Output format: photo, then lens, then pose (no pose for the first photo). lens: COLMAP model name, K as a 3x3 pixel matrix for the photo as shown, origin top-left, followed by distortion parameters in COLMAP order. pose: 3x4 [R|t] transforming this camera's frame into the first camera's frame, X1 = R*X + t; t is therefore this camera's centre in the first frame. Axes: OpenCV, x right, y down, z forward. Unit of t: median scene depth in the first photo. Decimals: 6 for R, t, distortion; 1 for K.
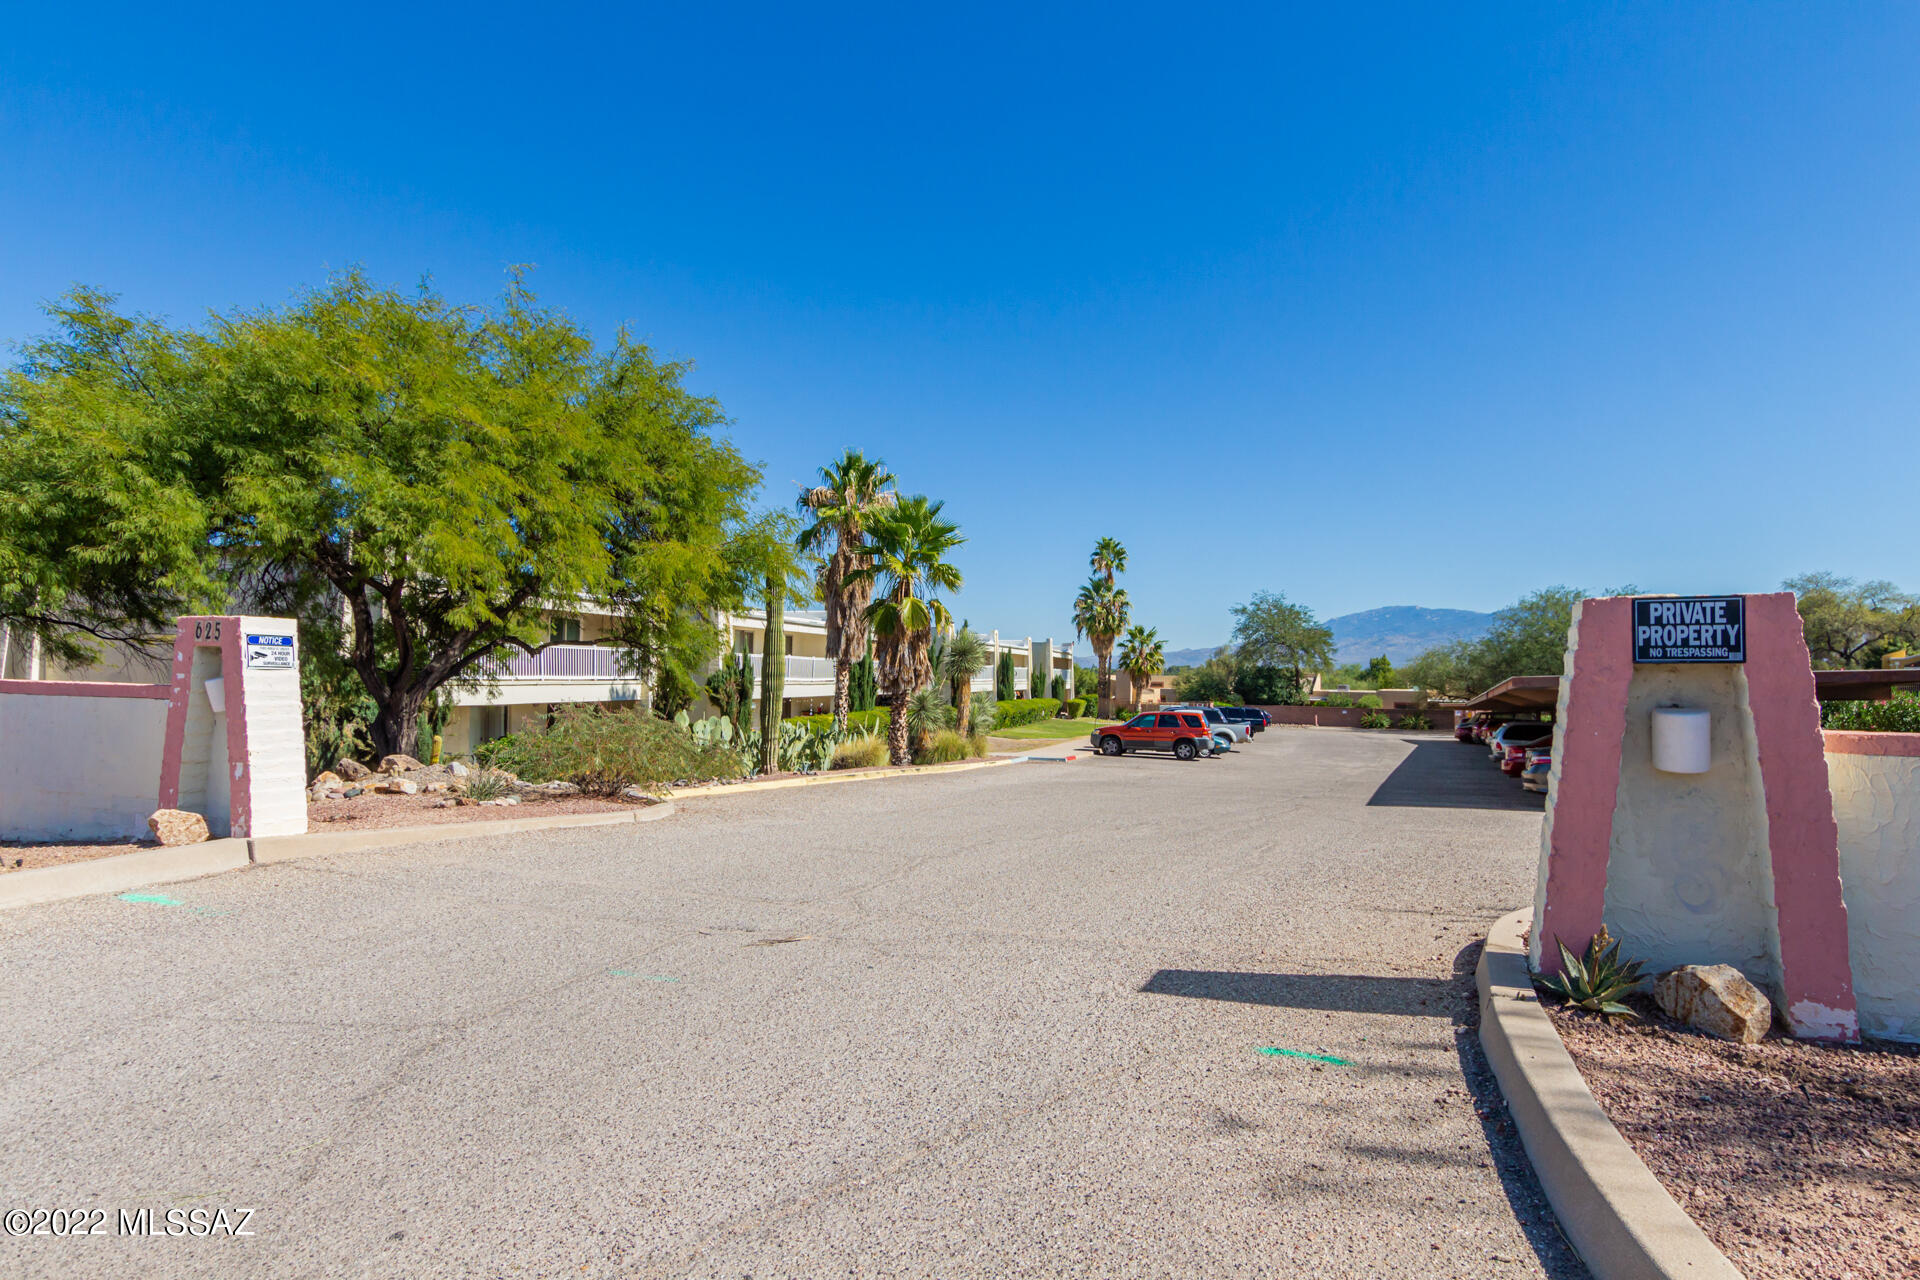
lens RADIAL K [[1075.0, 0, 960.4], [0, 1075.0, 672.4], [0, 0, 1]] dist [0.009399, 0.000993]
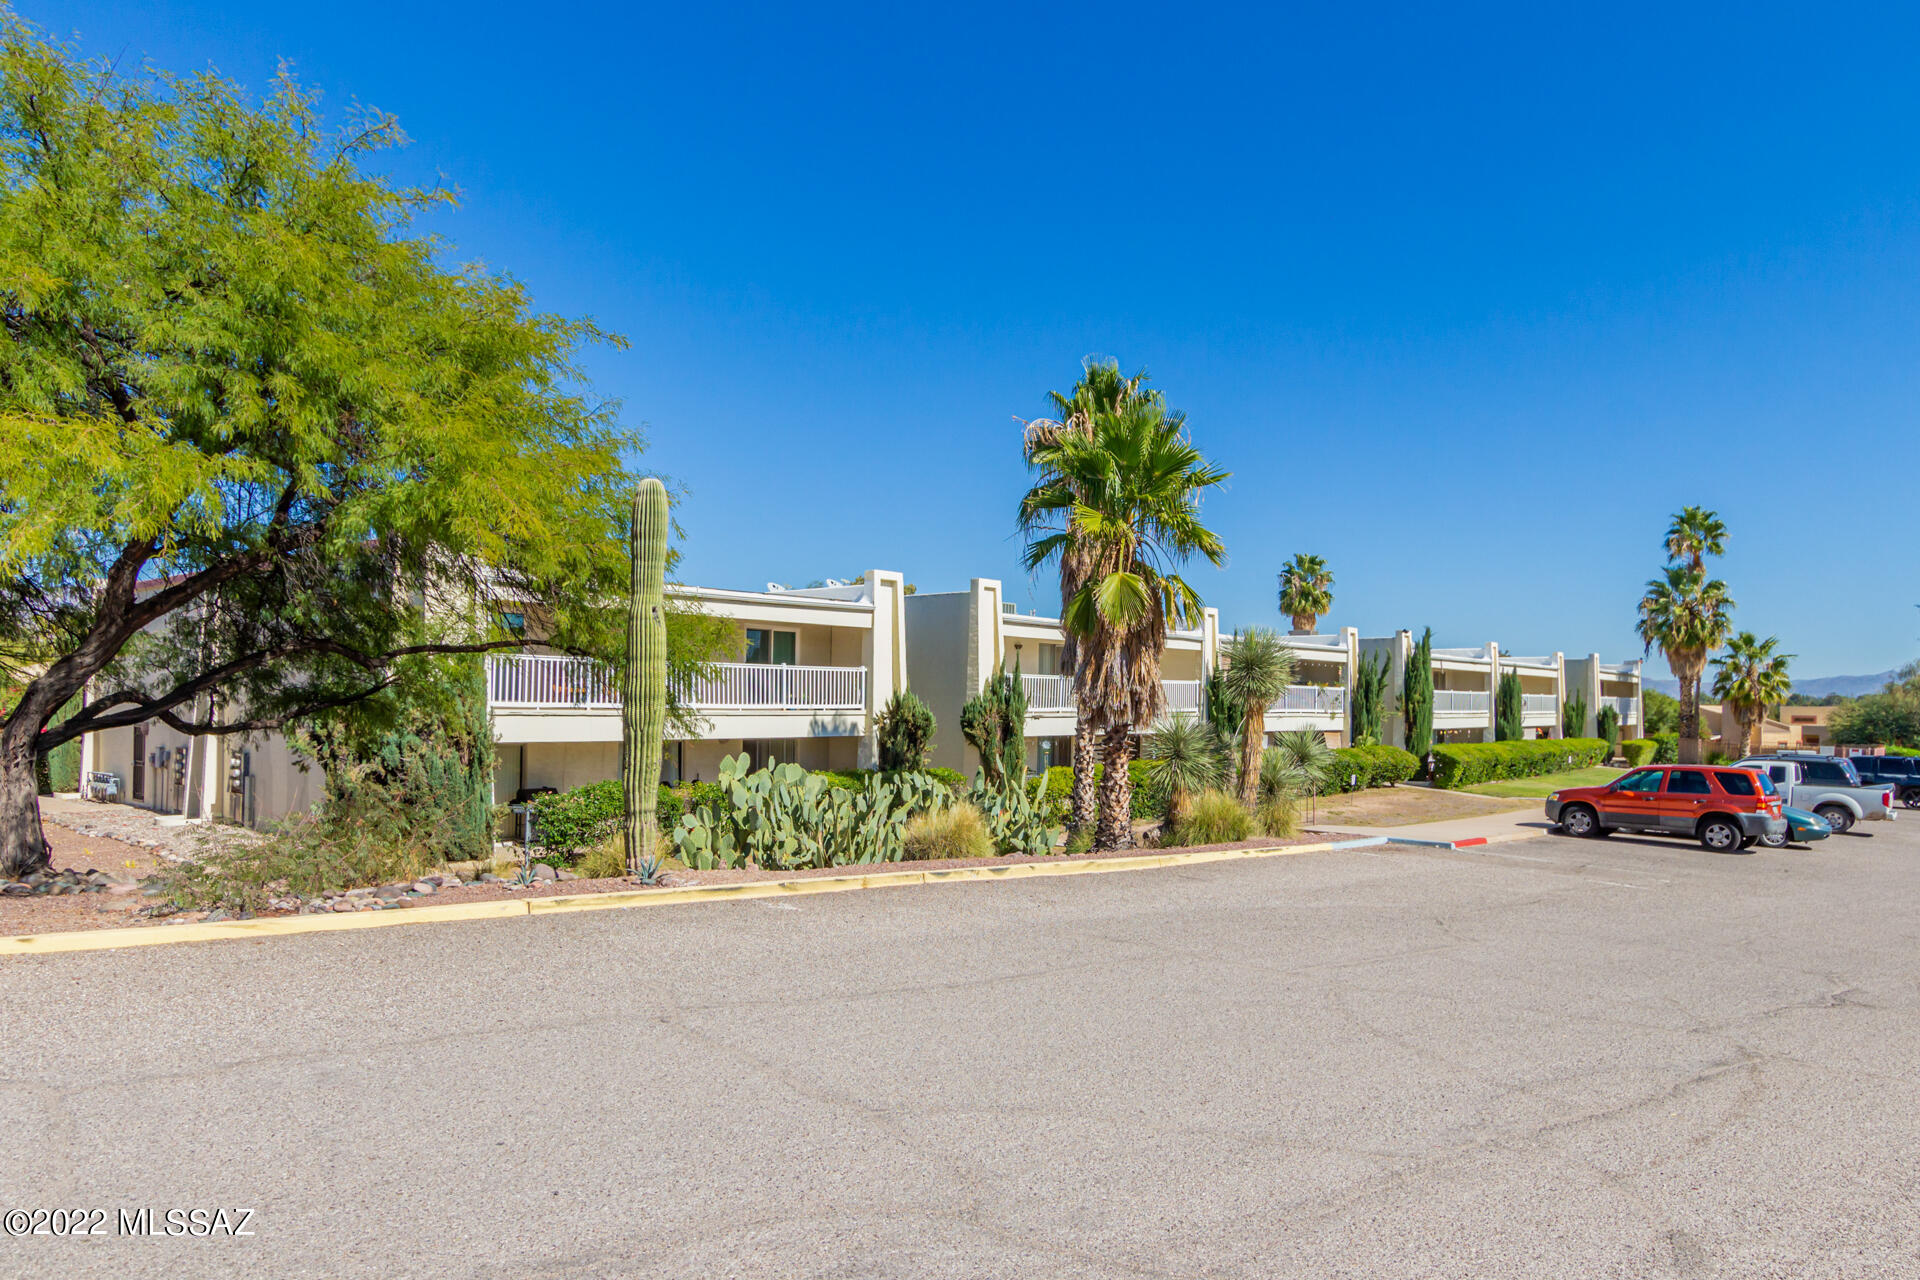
lens RADIAL K [[1201.5, 0, 961.0], [0, 1201.5, 702.4], [0, 0, 1]] dist [0.000249, -0.000351]
pose [[0.901594, -0.002316, -0.432578, 0.122075], [0.001659, 0.999997, -0.001897, 0.003422], [0.432581, 0.000993, 0.901595, 0.257803]]
